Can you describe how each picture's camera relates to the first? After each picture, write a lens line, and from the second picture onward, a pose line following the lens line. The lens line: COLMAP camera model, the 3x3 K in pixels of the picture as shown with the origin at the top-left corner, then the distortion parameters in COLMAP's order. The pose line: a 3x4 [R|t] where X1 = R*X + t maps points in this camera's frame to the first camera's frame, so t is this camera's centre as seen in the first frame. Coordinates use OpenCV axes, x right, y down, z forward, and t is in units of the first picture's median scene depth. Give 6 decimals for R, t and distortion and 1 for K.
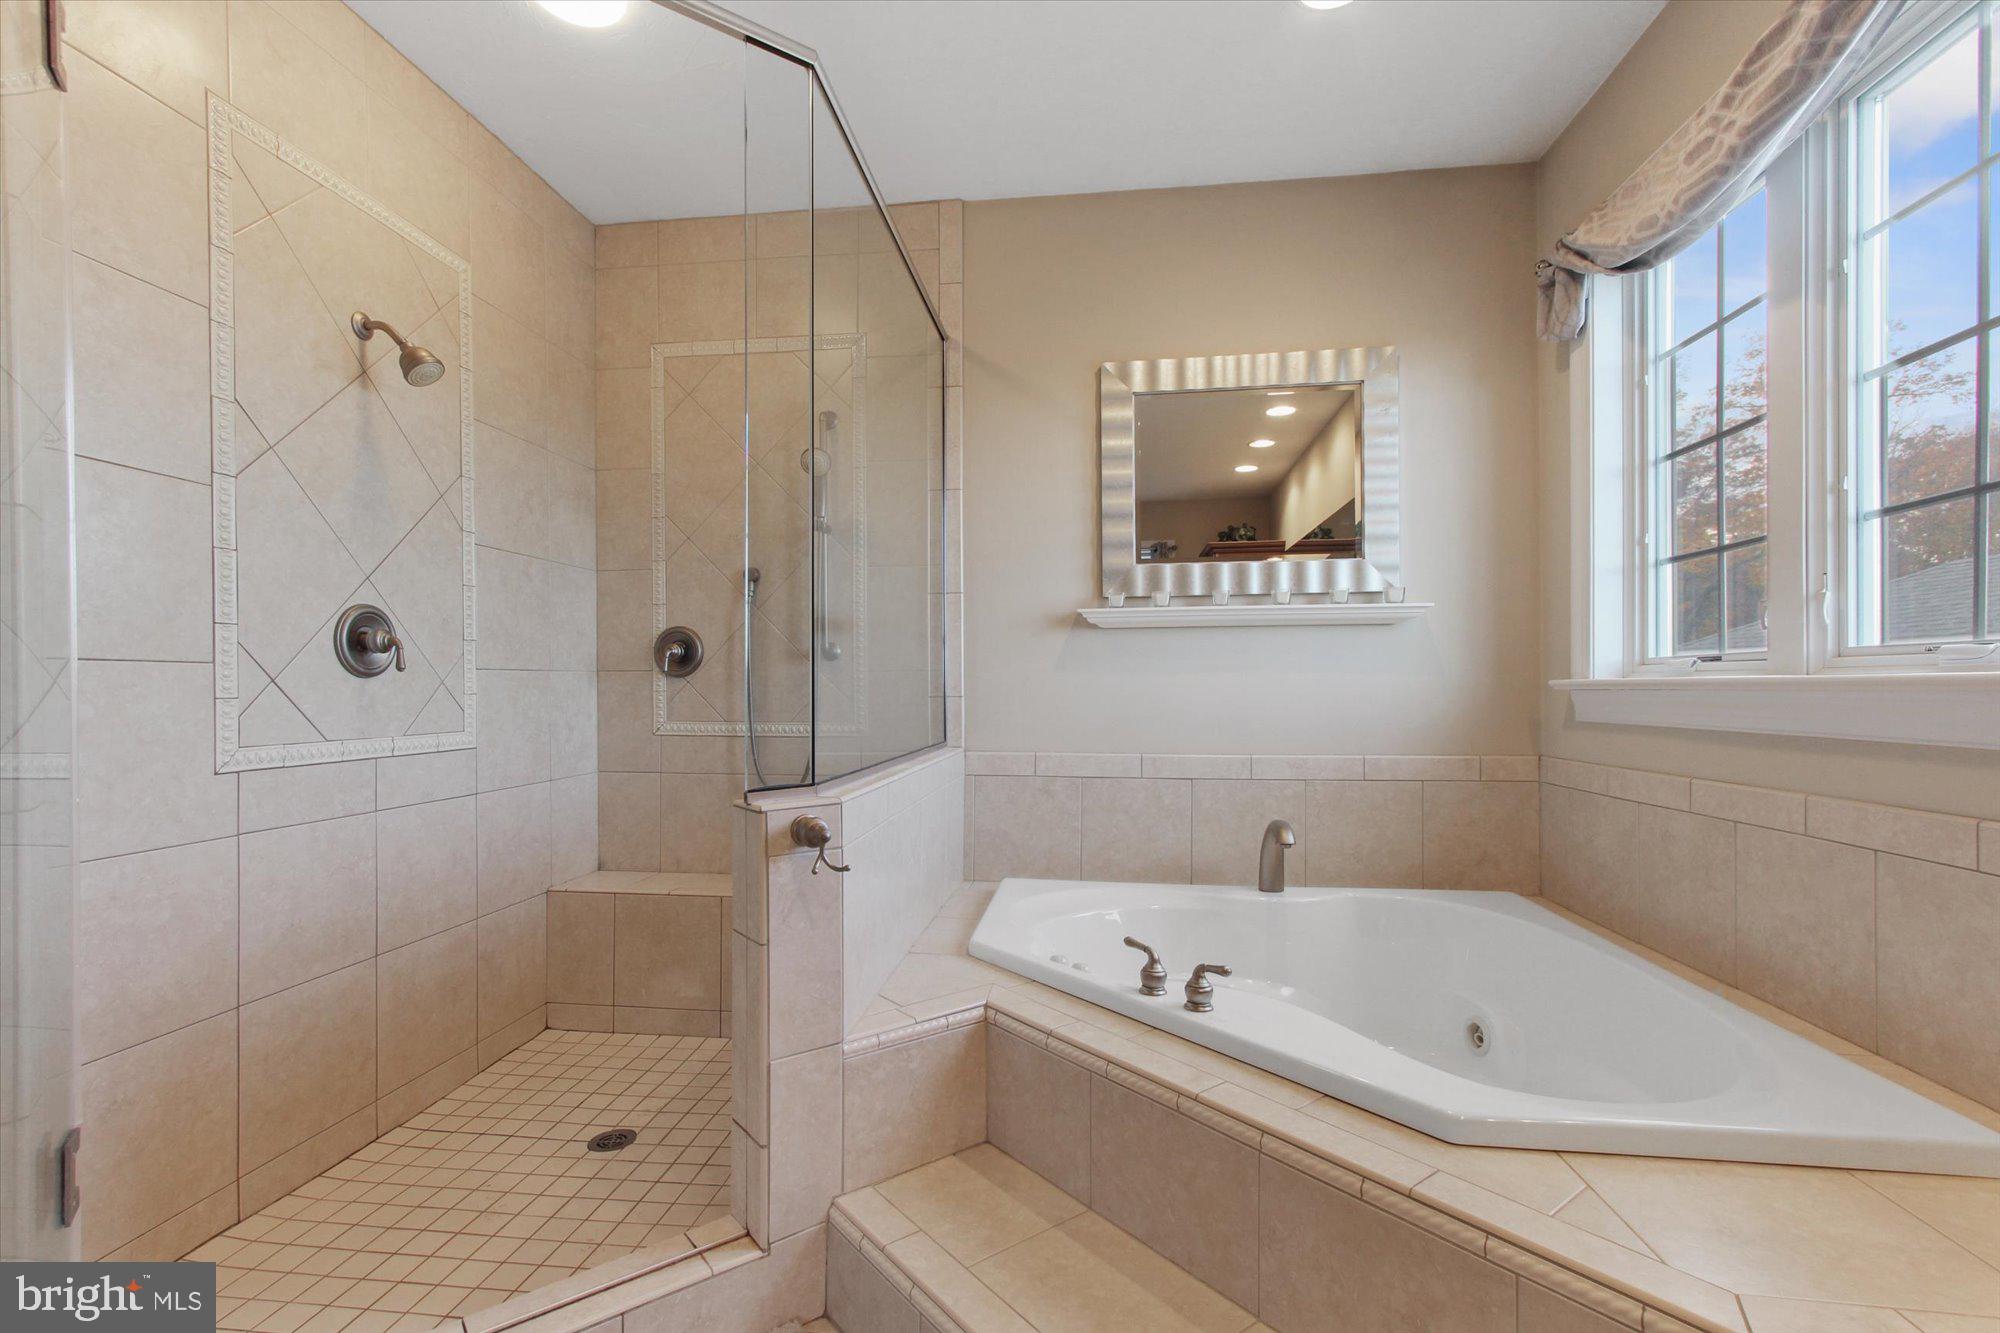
lens RADIAL K [[924.3, 0, 972.0], [0, 924.3, 678.5], [0, 0, 1]] dist [-0.003778, -0.000125]
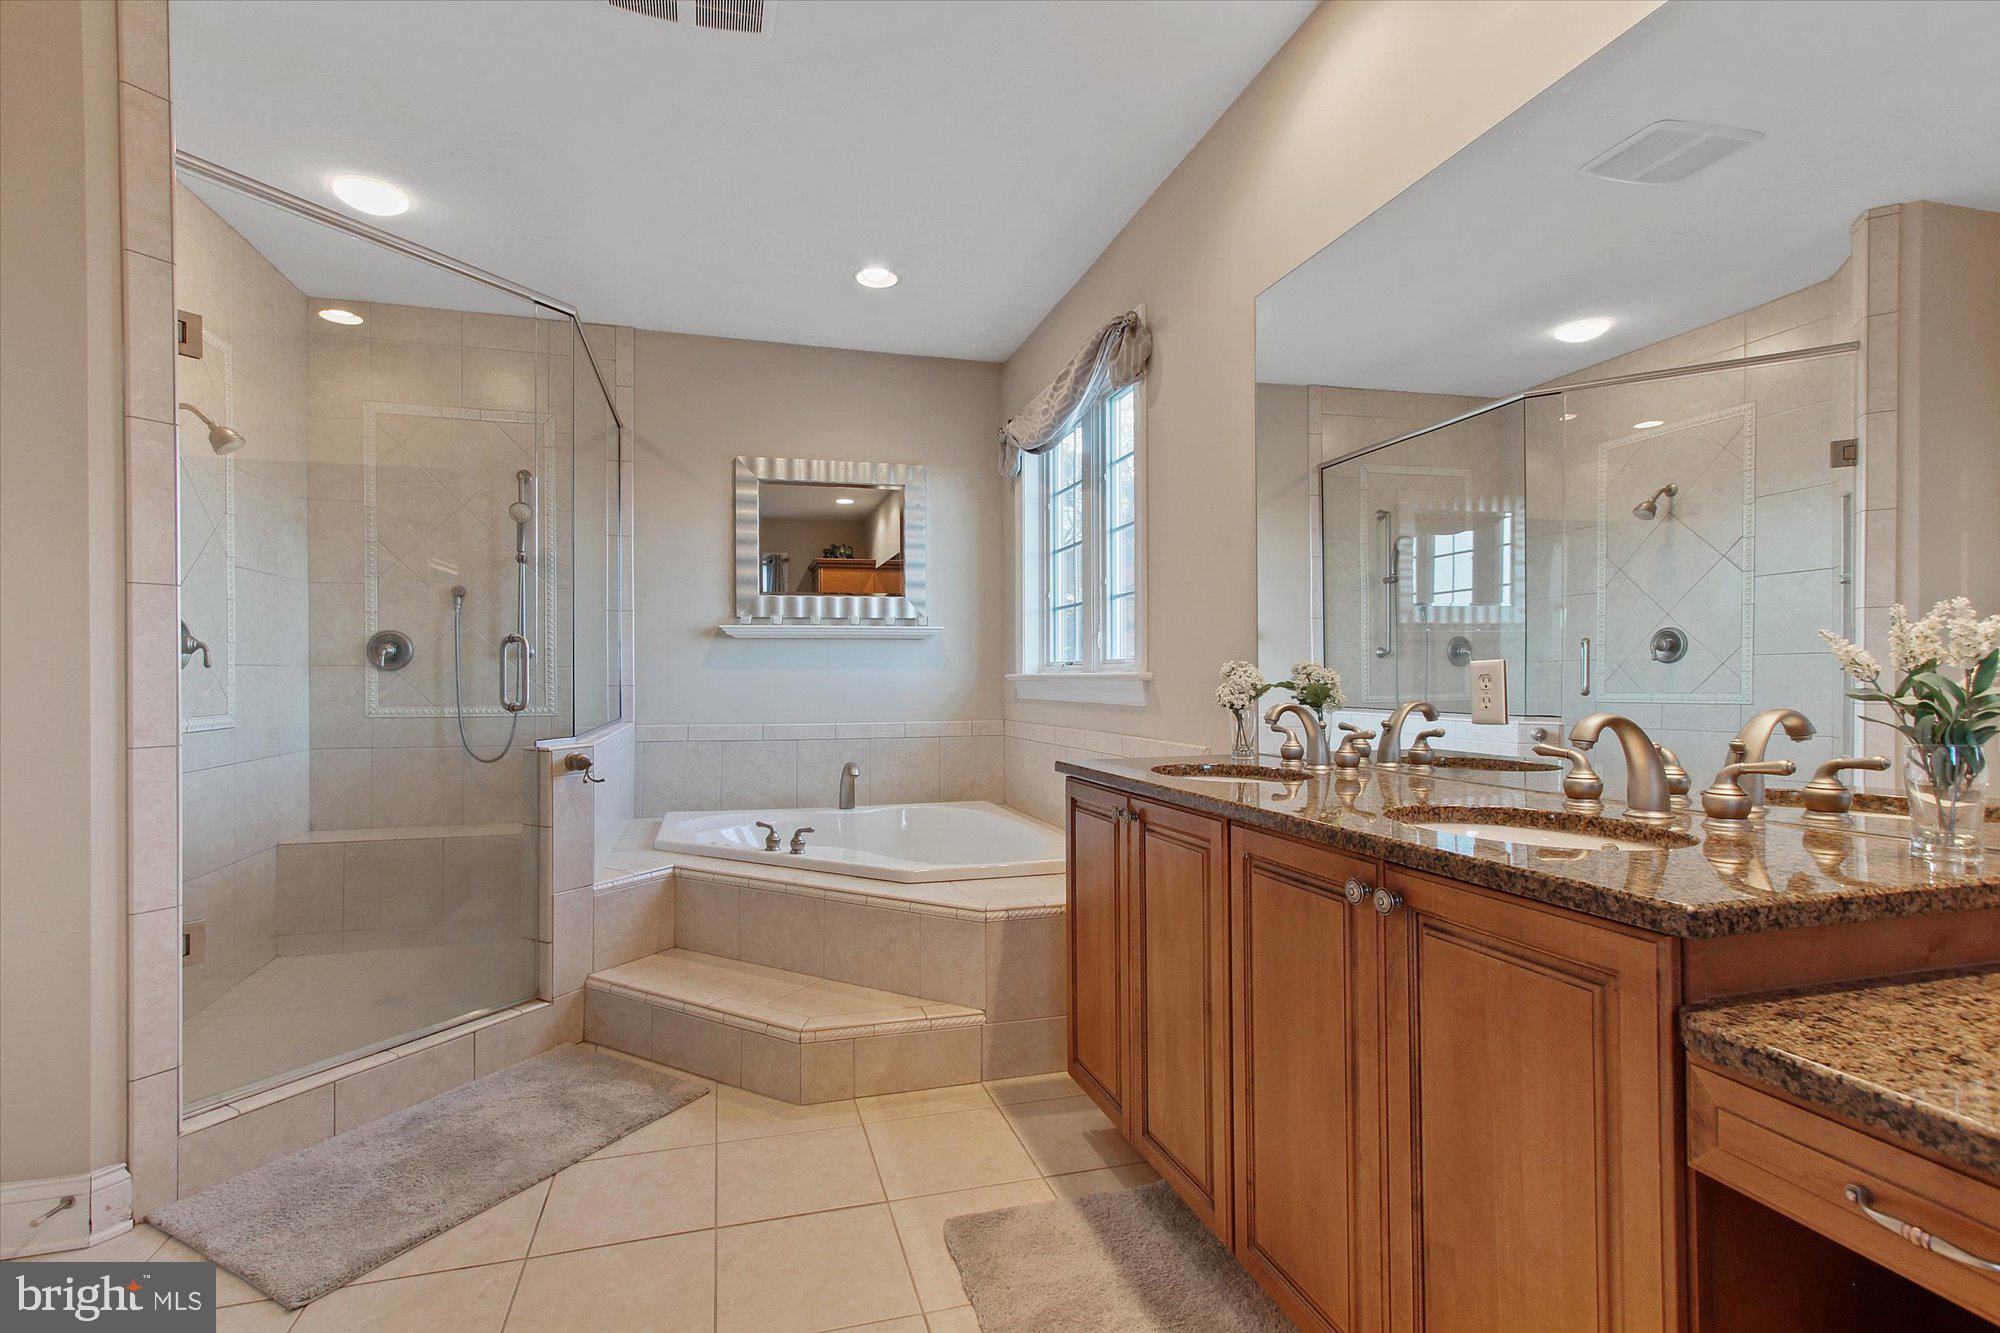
lens RADIAL K [[924.3, 0, 972.0], [0, 924.3, 678.5], [0, 0, 1]] dist [-0.003778, -0.000125]
pose [[0.916215, -0.001274, 0.400684, -0.104353], [-0.003152, 0.999941, 0.010387, -0.007343], [-0.400674, -0.010780, 0.916157, -0.494965]]
